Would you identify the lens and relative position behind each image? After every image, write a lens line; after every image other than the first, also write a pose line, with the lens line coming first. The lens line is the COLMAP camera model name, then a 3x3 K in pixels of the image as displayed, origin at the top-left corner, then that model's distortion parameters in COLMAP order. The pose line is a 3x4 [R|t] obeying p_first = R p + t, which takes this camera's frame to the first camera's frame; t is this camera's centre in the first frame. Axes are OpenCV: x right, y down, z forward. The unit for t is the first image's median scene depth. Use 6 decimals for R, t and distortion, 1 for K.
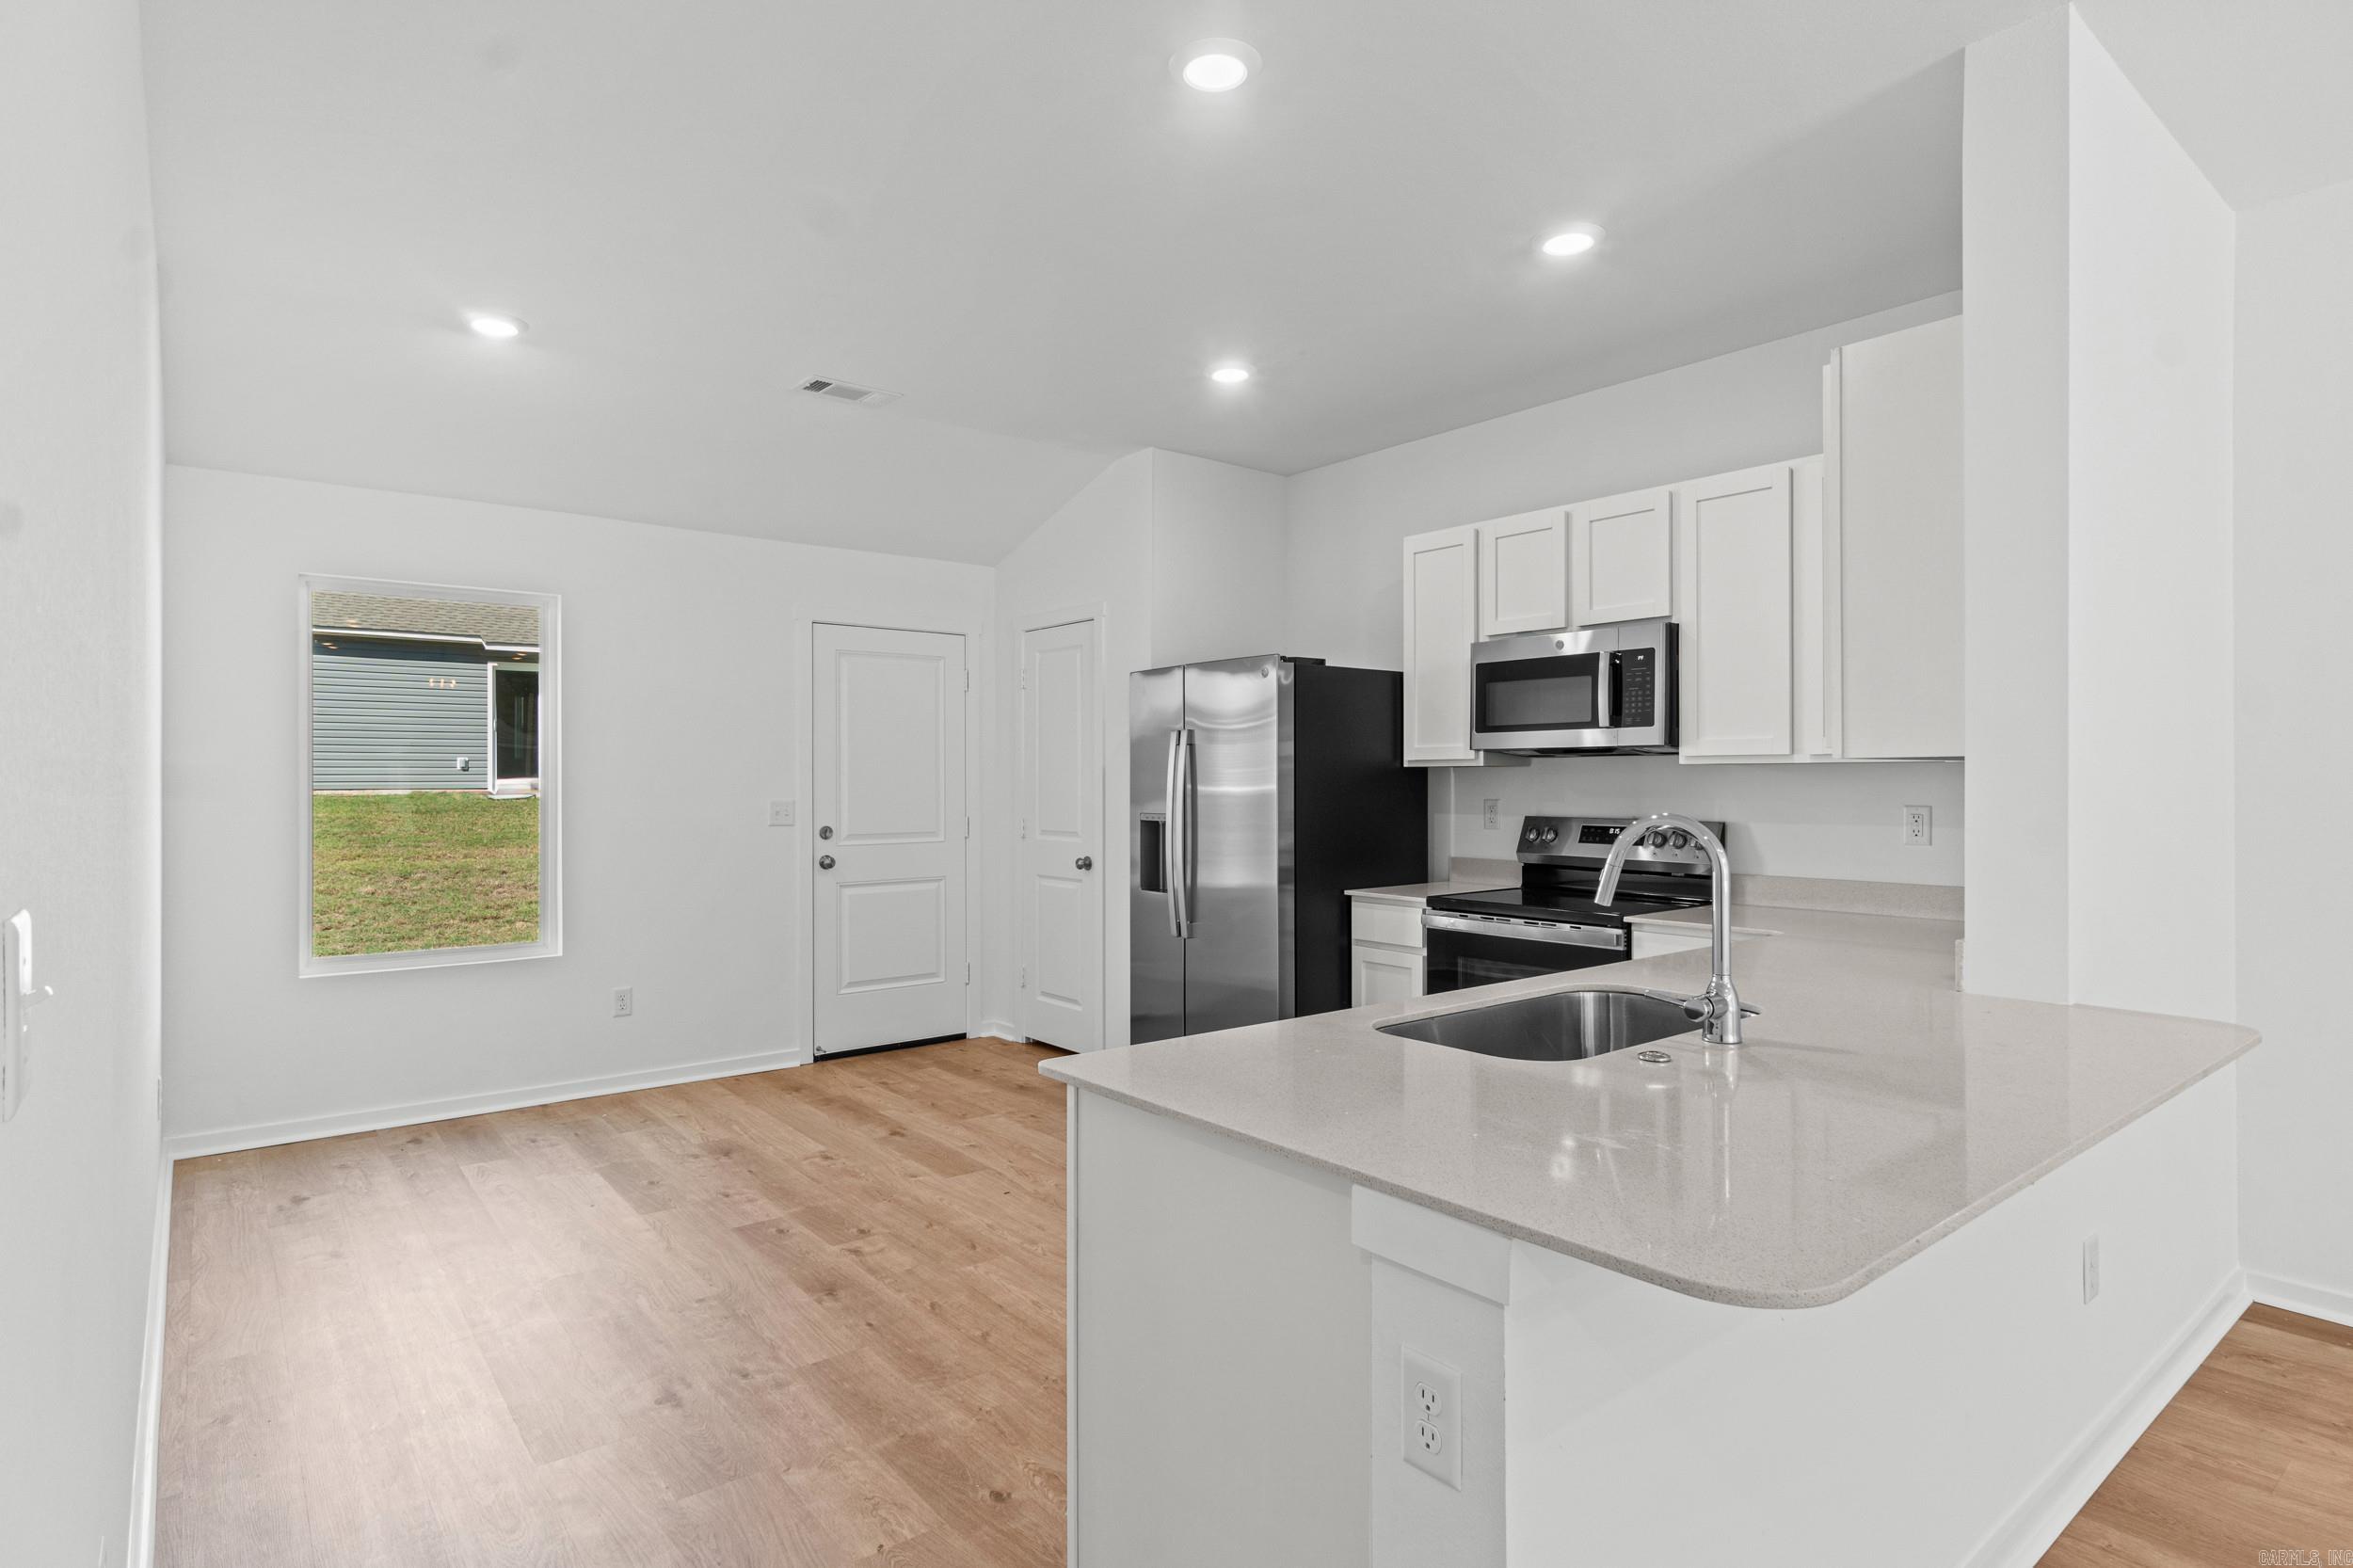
lens RADIAL K [[1228.9, 0, 1176.5], [0, 1228.9, 784.0], [0, 0, 1]] dist [-0.002769, -0.000242]
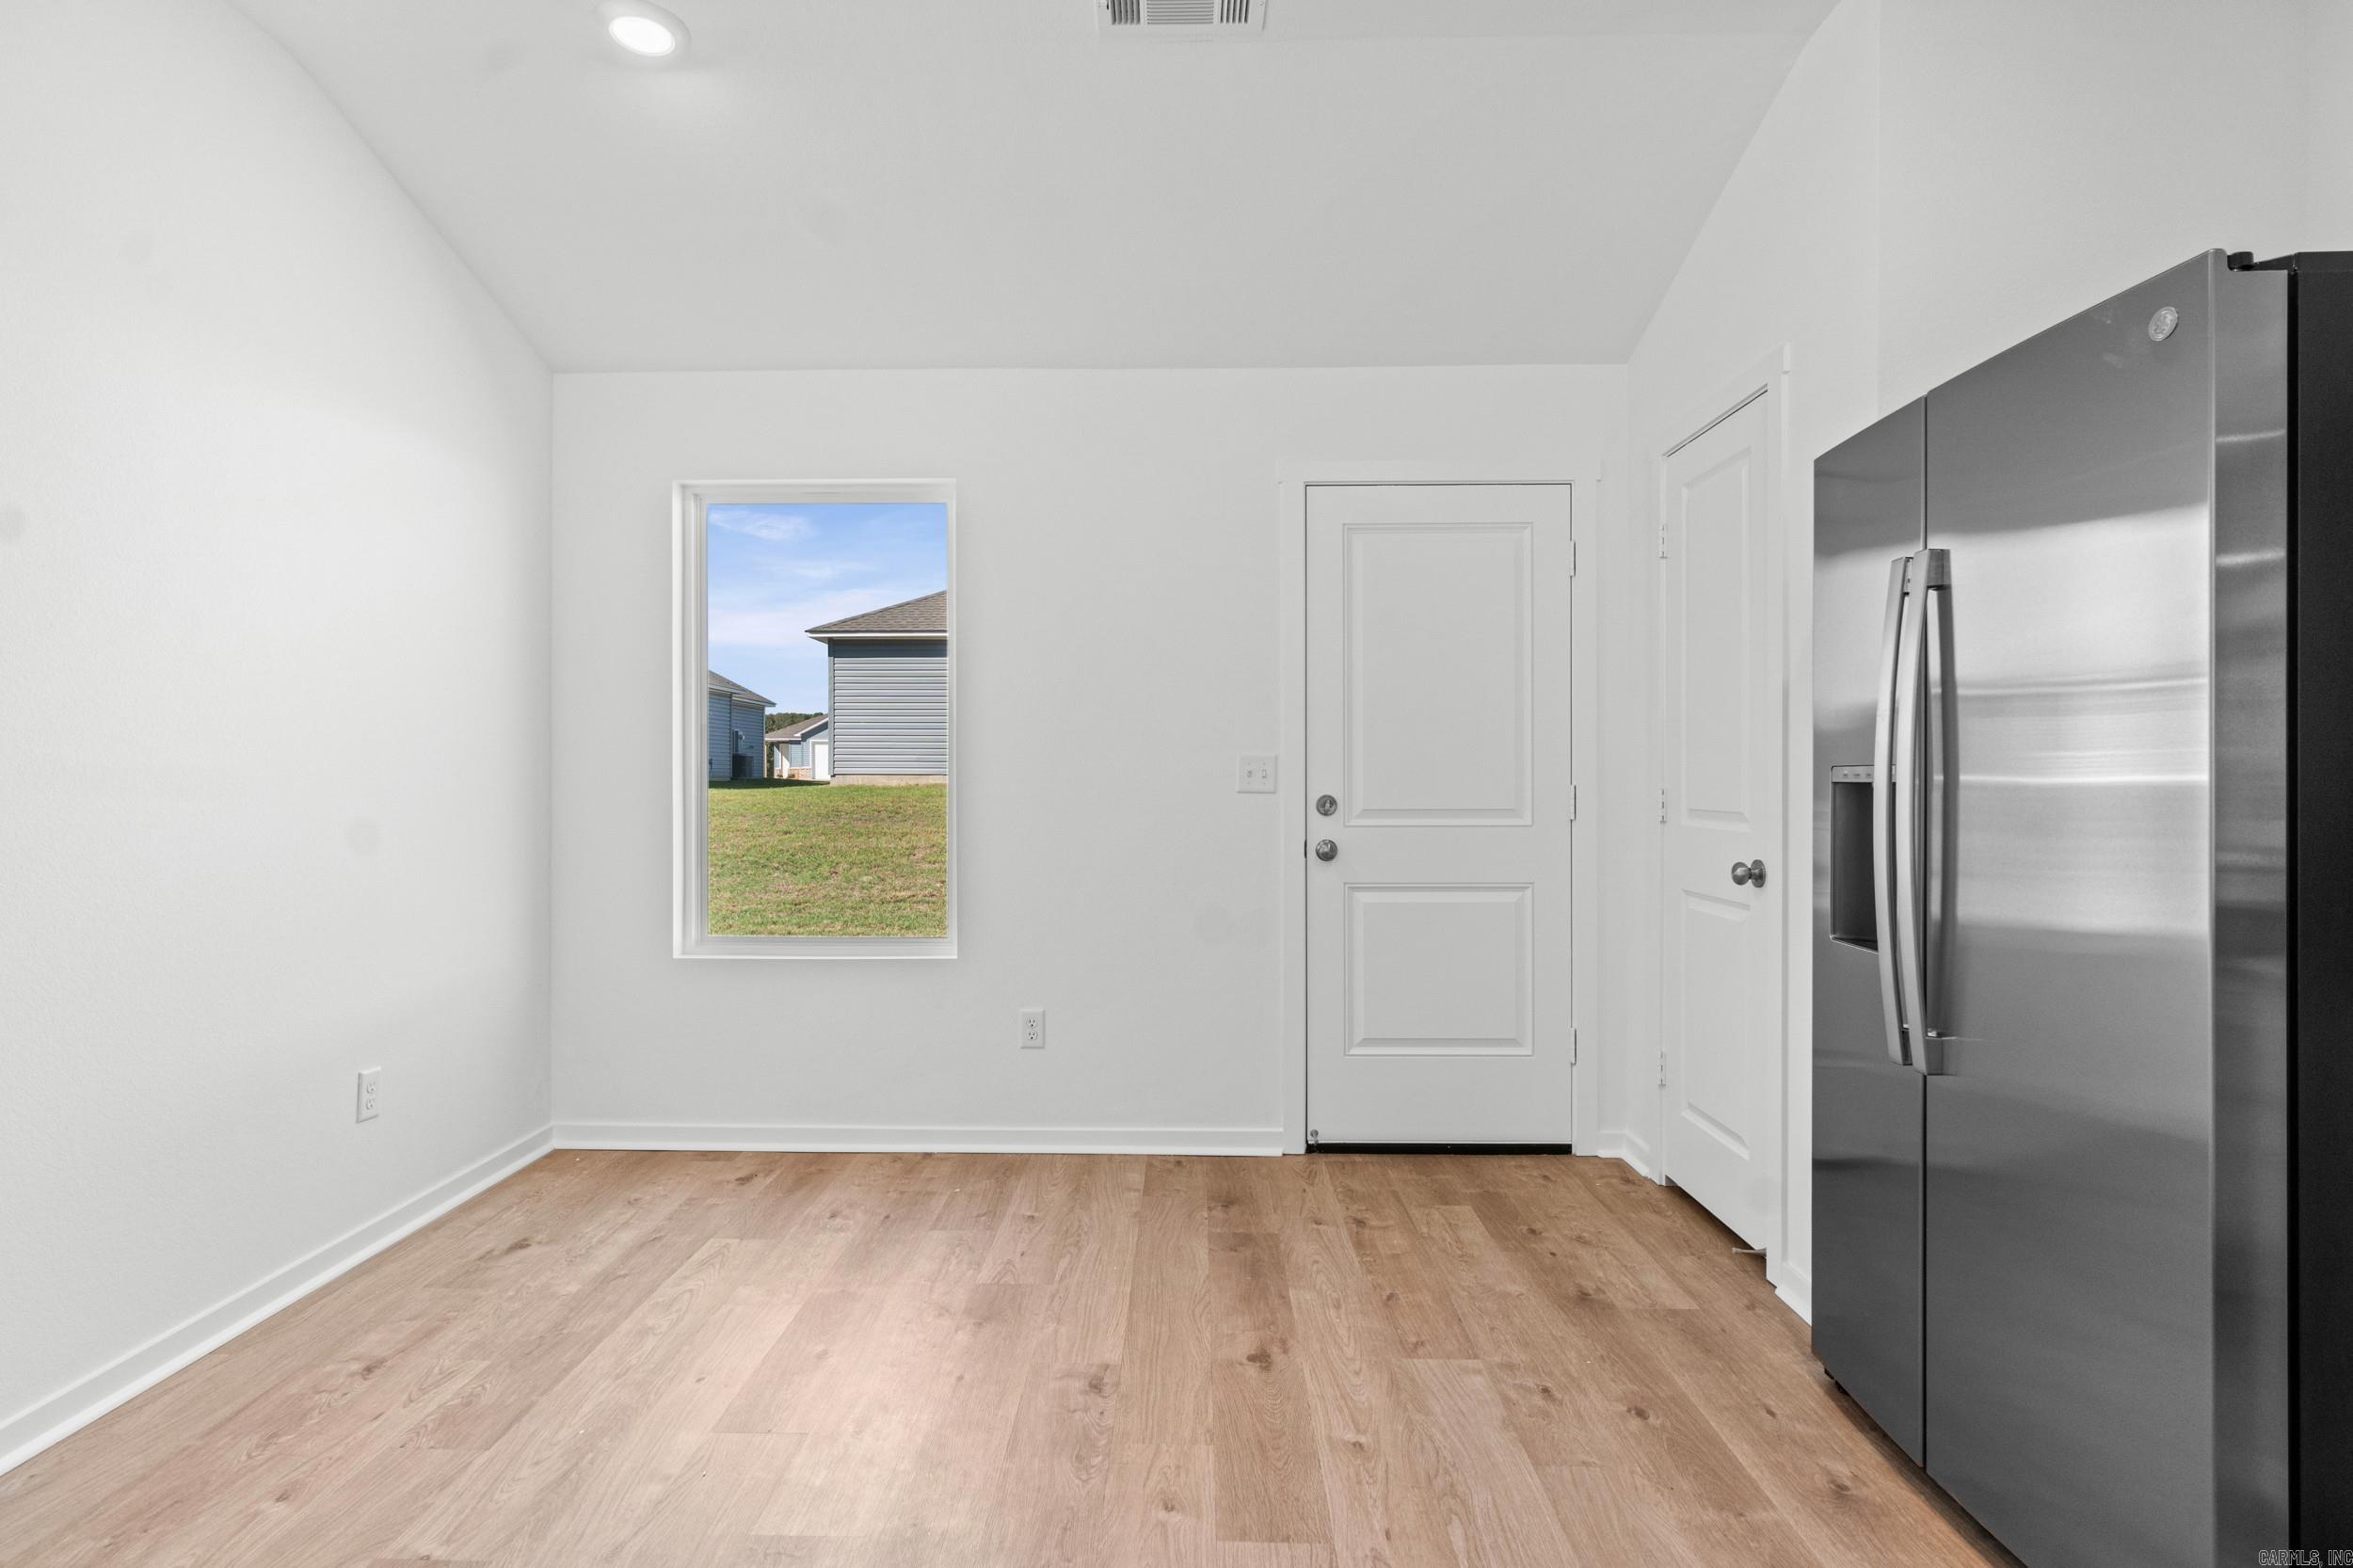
lens RADIAL K [[1192.3, 0, 1155.8], [0, 1192.3, 783.7], [0, 0, 1]] dist [-0.005463, 0.001226]
pose [[0.760636, 0.004187, -0.649165, 0.066846], [-0.004216, 0.999990, 0.001510, 0.032539], [0.649165, 0.001589, 0.760646, 0.540236]]
